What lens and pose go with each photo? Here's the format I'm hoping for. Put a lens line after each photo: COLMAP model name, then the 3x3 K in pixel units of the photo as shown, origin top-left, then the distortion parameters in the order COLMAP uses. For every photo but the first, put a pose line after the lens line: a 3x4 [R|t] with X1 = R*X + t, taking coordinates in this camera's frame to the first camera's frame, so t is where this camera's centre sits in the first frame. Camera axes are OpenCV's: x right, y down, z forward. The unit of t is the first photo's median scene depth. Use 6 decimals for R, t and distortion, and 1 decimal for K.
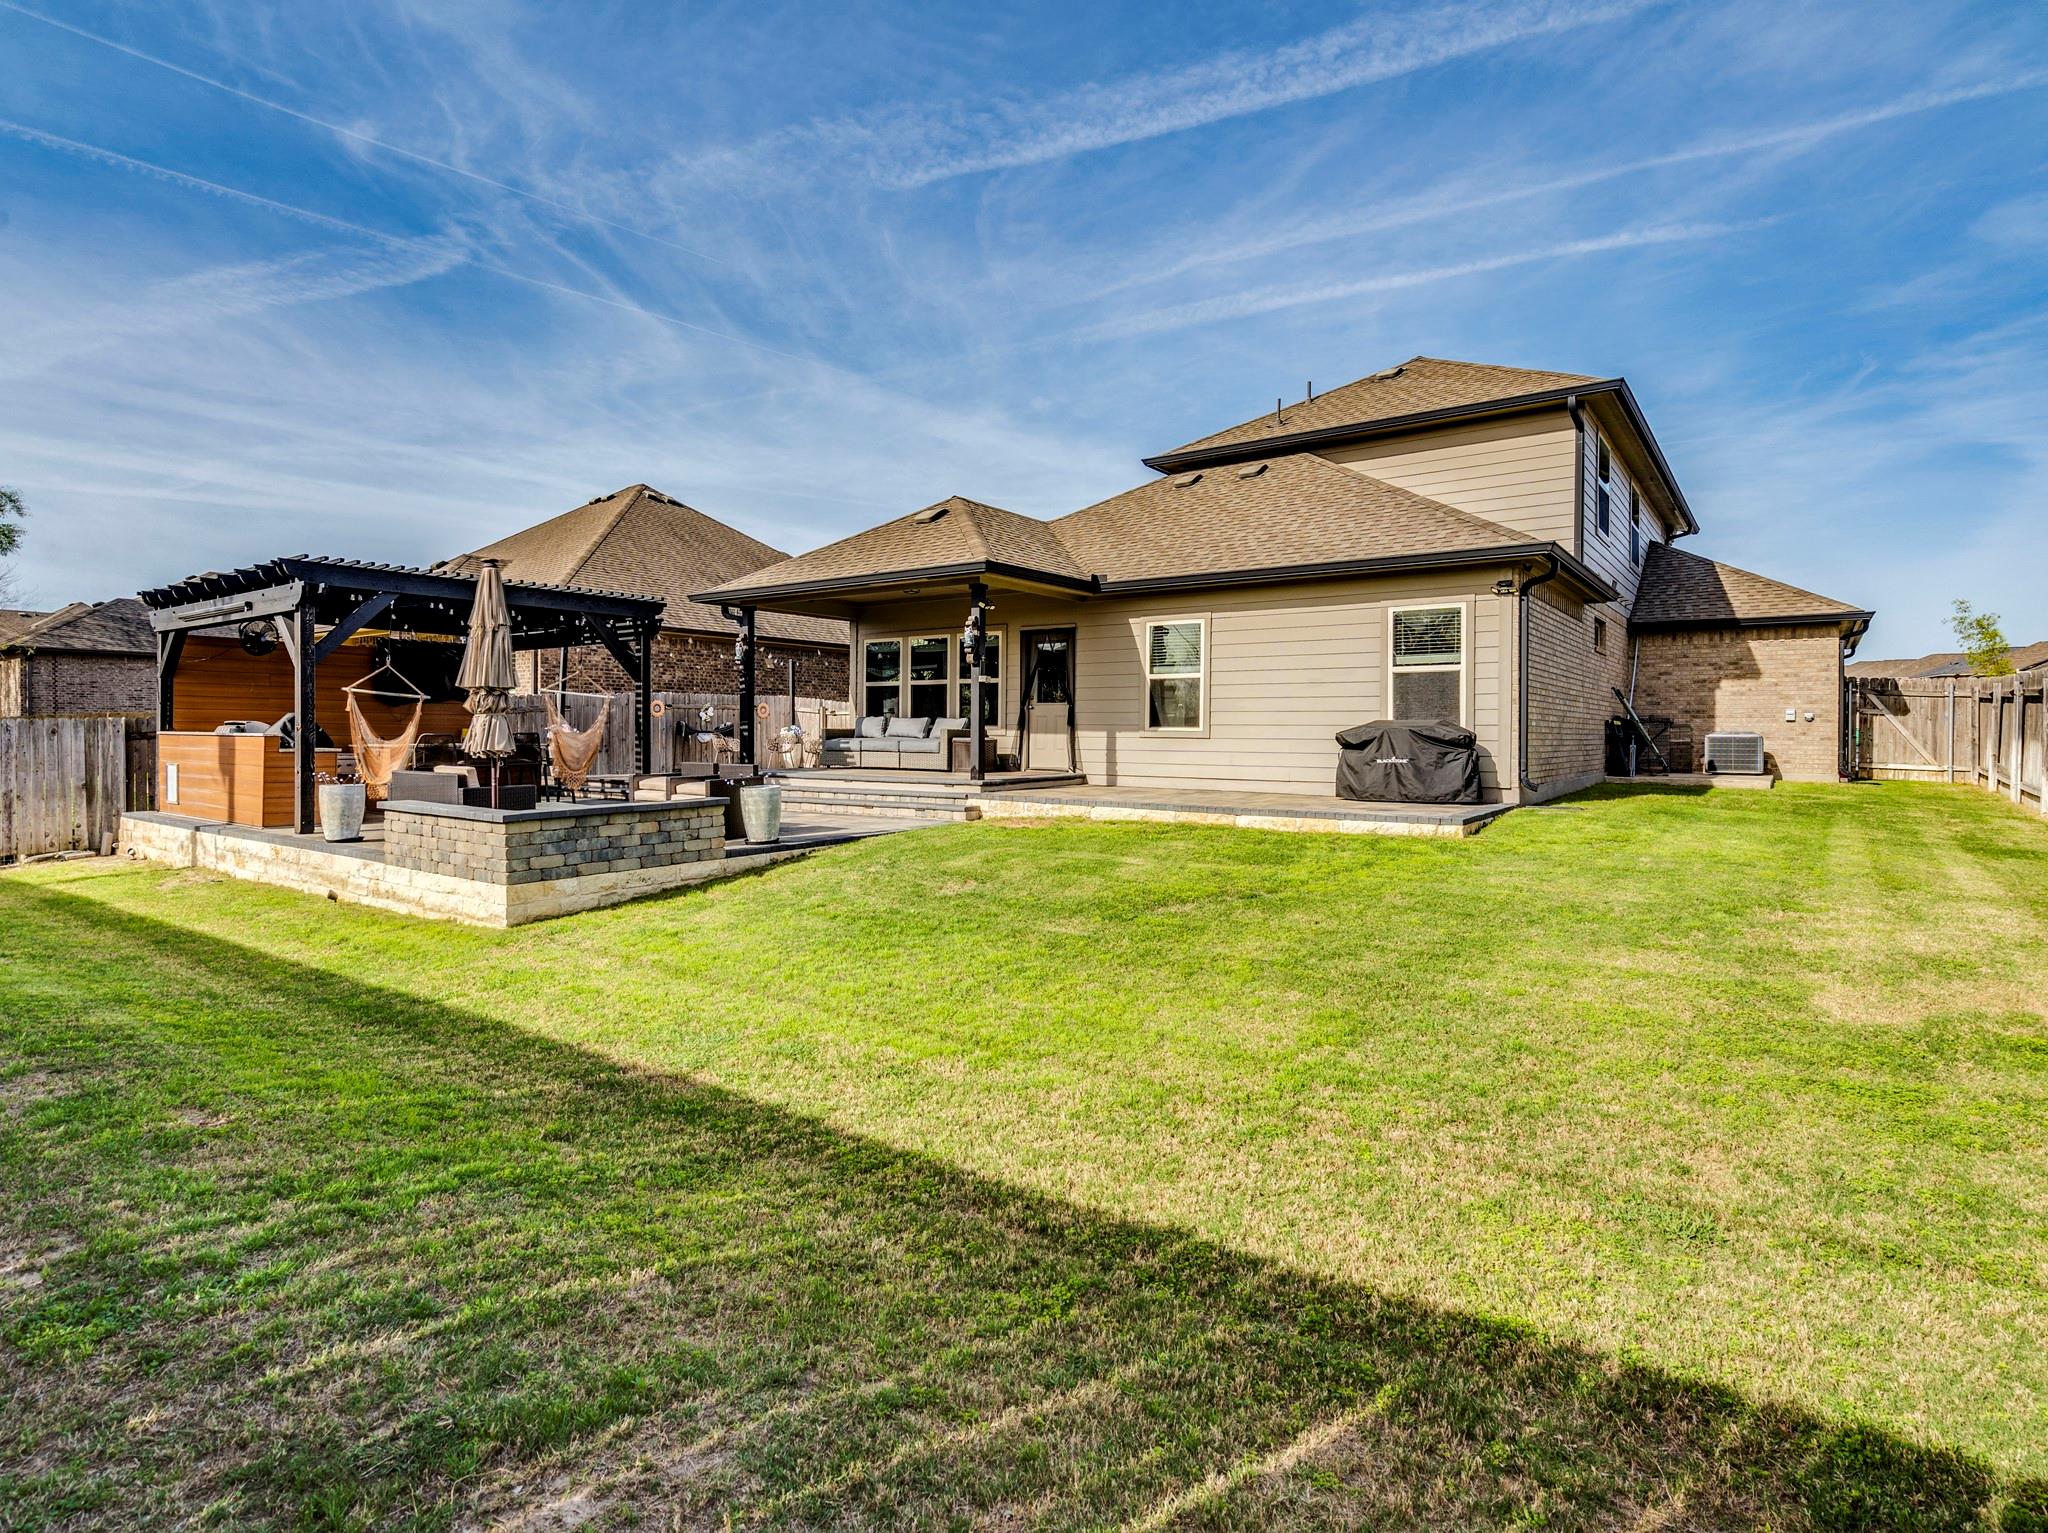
lens RADIAL K [[1057.7, 0, 1024.0], [0, 1057.7, 756.2], [0, 0, 1]] dist [-0.001001, 0.000690]
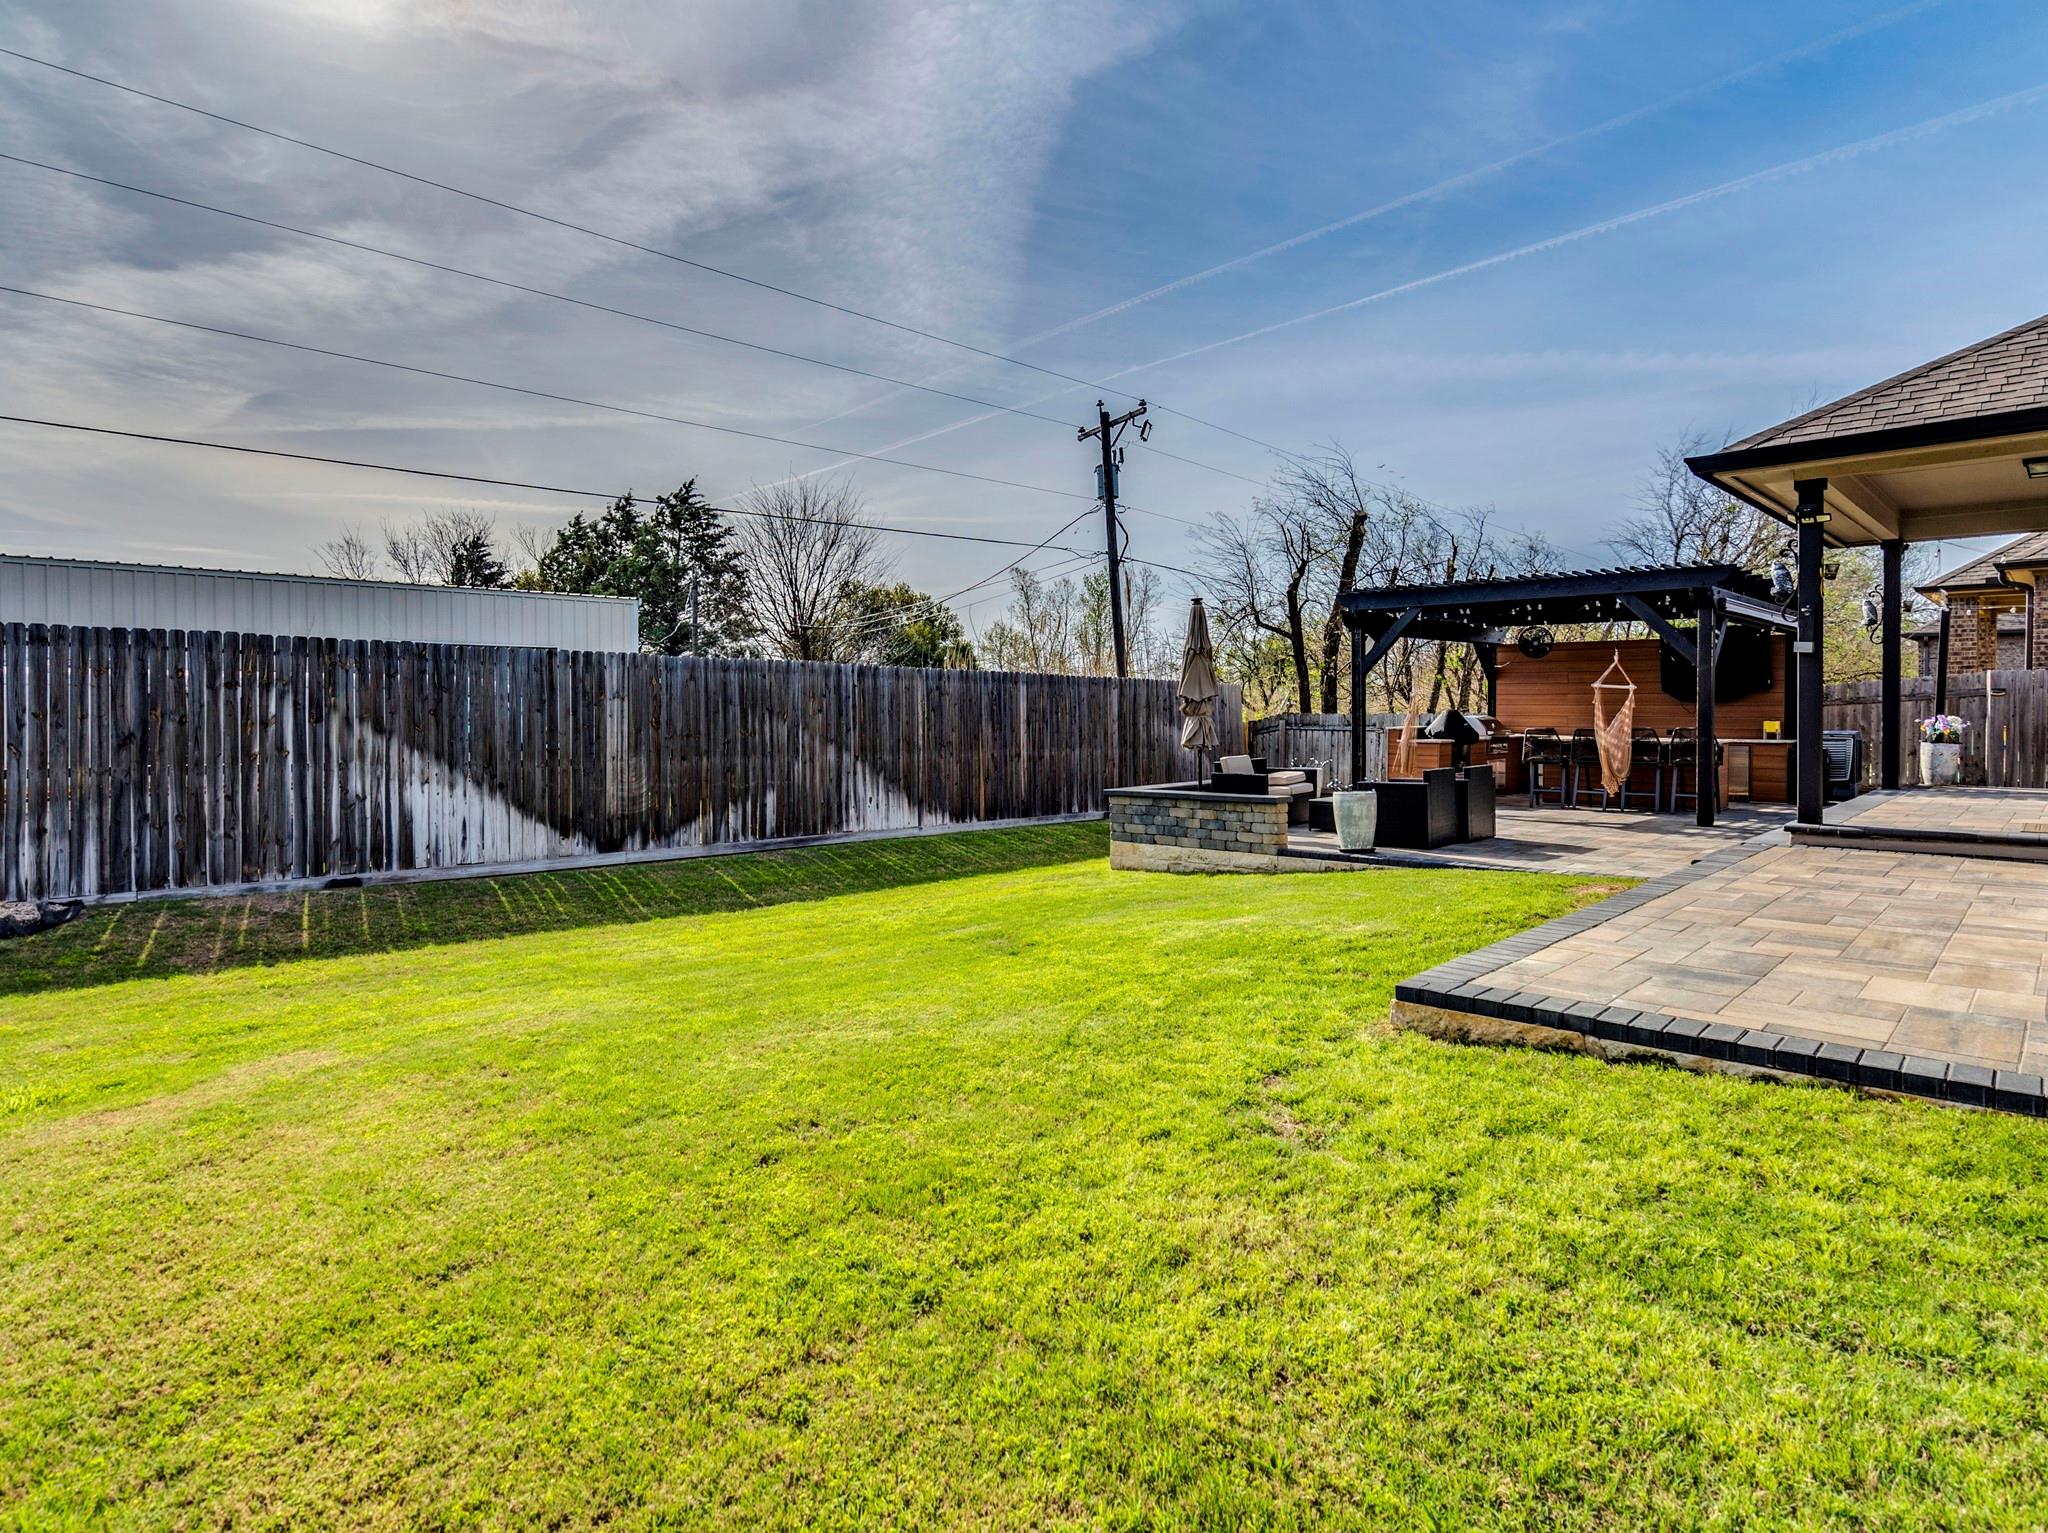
lens RADIAL K [[1057.7, 0, 1025.9], [0, 1057.7, 748.9], [0, 0, 1]] dist [-0.001001, 0.000690]
pose [[-0.163837, 0.030045, -0.986030, 0.830058], [-0.012143, 0.999399, 0.032470, -0.040094], [0.986413, 0.017293, -0.163374, 1.008405]]
